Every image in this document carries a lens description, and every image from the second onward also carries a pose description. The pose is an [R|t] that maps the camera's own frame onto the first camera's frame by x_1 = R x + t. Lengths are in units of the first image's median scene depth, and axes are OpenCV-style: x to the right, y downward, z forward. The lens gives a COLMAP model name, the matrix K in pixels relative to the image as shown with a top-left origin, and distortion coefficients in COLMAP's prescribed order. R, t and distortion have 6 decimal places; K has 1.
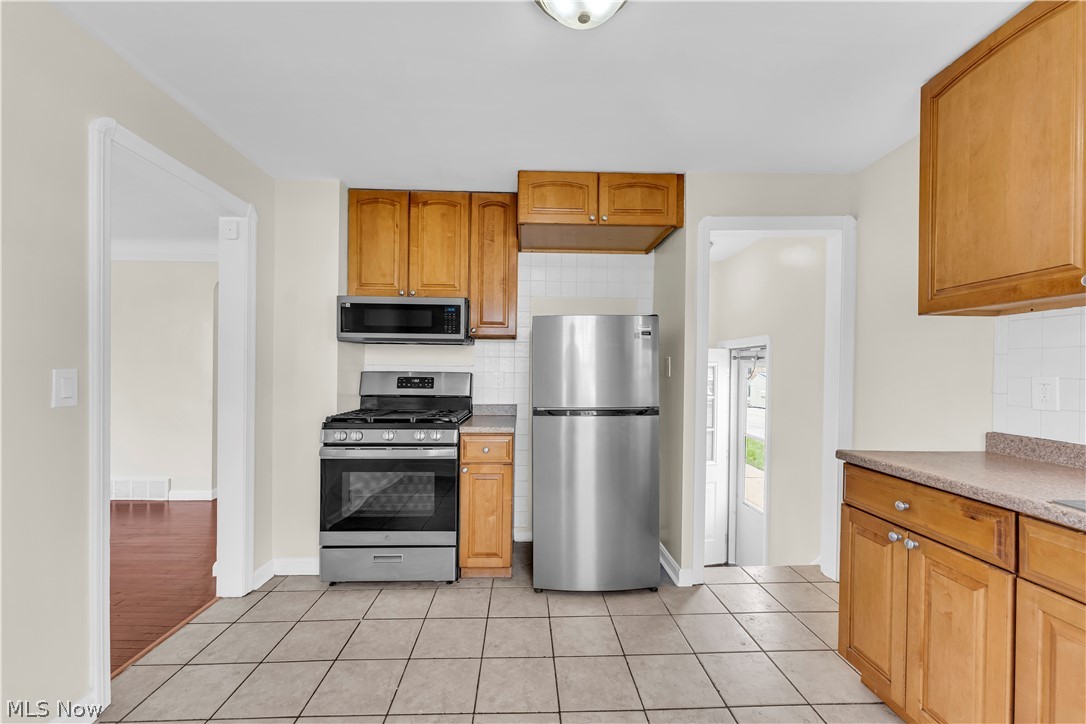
lens RADIAL K [[441.9, 0, 534.6], [0, 441.9, 366.7], [0, 0, 1]] dist [0.001565, 0.000166]
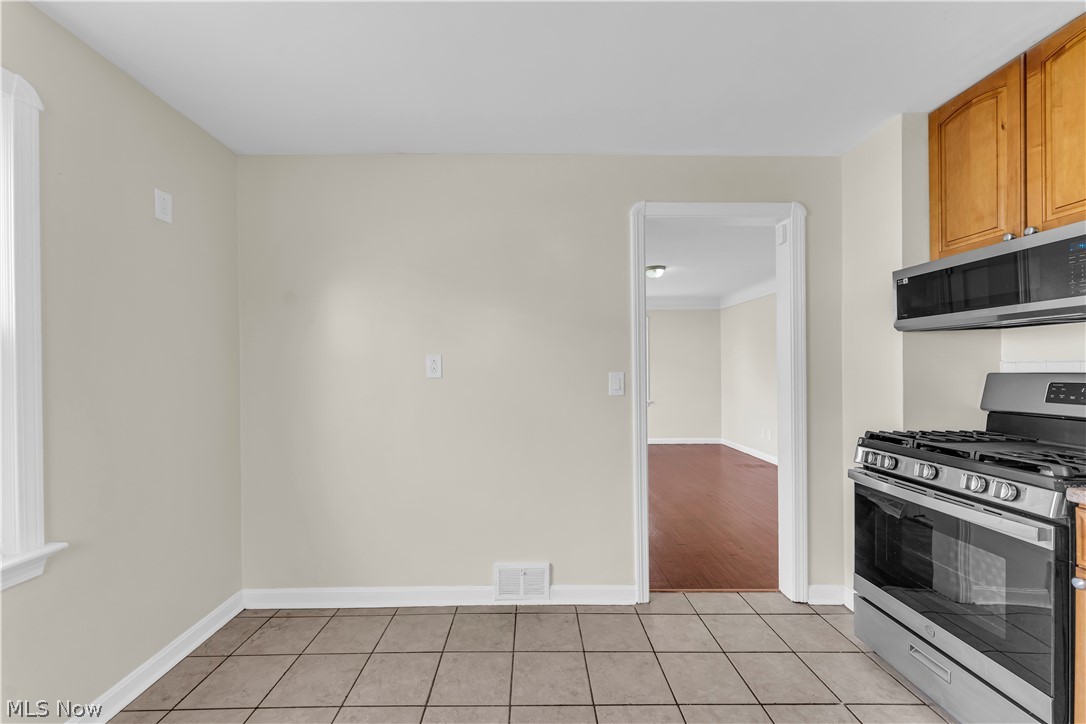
lens RADIAL K [[441.9, 0, 538.8], [0, 441.9, 367.6], [0, 0, 1]] dist [0.001565, 0.000166]
pose [[-0.022650, -0.015549, -0.999623, 0.318601], [0.011688, 0.999807, -0.015816, 0.006418], [0.999675, -0.012042, -0.022464, 0.426485]]
